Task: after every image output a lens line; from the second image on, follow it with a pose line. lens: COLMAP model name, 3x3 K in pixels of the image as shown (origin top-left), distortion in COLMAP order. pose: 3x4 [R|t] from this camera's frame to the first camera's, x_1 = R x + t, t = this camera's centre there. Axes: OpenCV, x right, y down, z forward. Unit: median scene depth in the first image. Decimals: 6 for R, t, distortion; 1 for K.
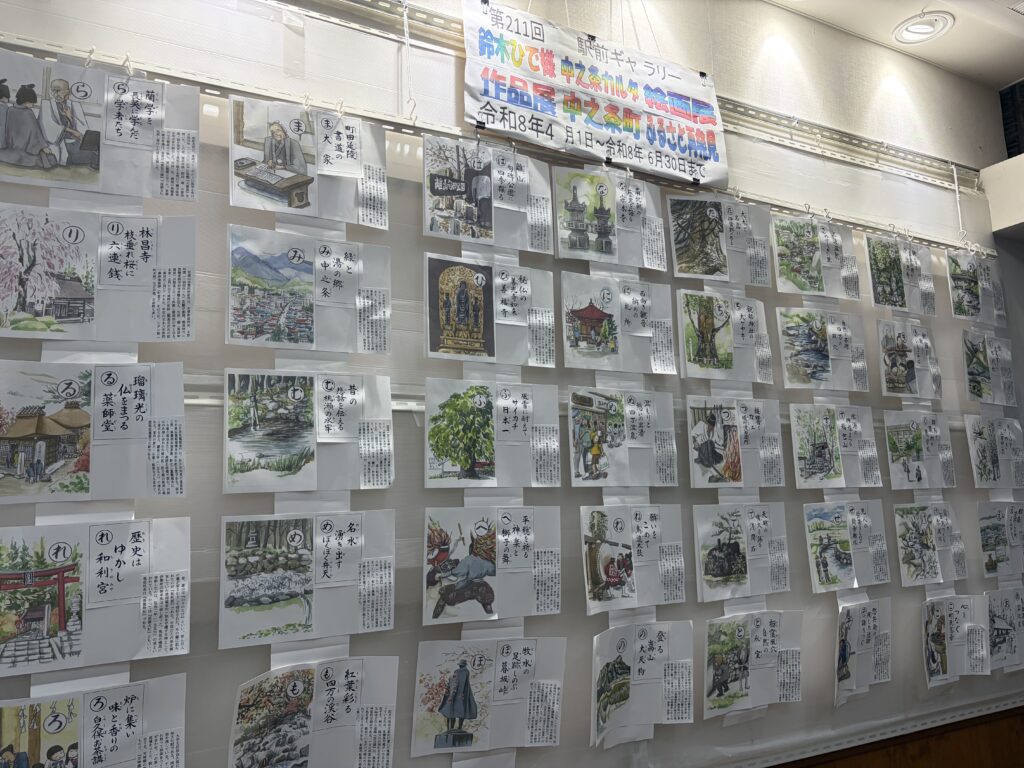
lens RADIAL K [[789.7, 0, 512.0], [0, 789.7, 384.0], [0, 0, 1]] dist [0.010613, -0.000082]
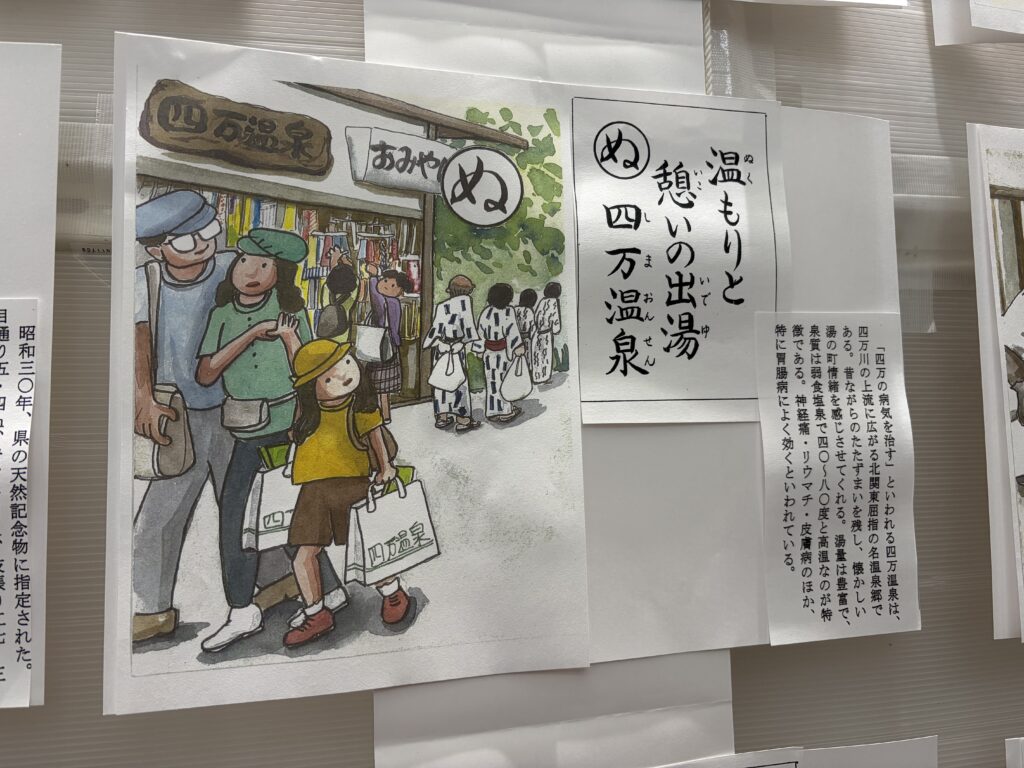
lens RADIAL K [[789.7, 0, 512.0], [0, 789.7, 384.0], [0, 0, 1]] dist [0.010613, -0.000082]
pose [[0.962485, -0.017175, -0.270790, 0.181116], [0.040813, 0.995804, 0.081903, 0.058951], [0.268248, -0.089882, 0.959148, 0.857028]]
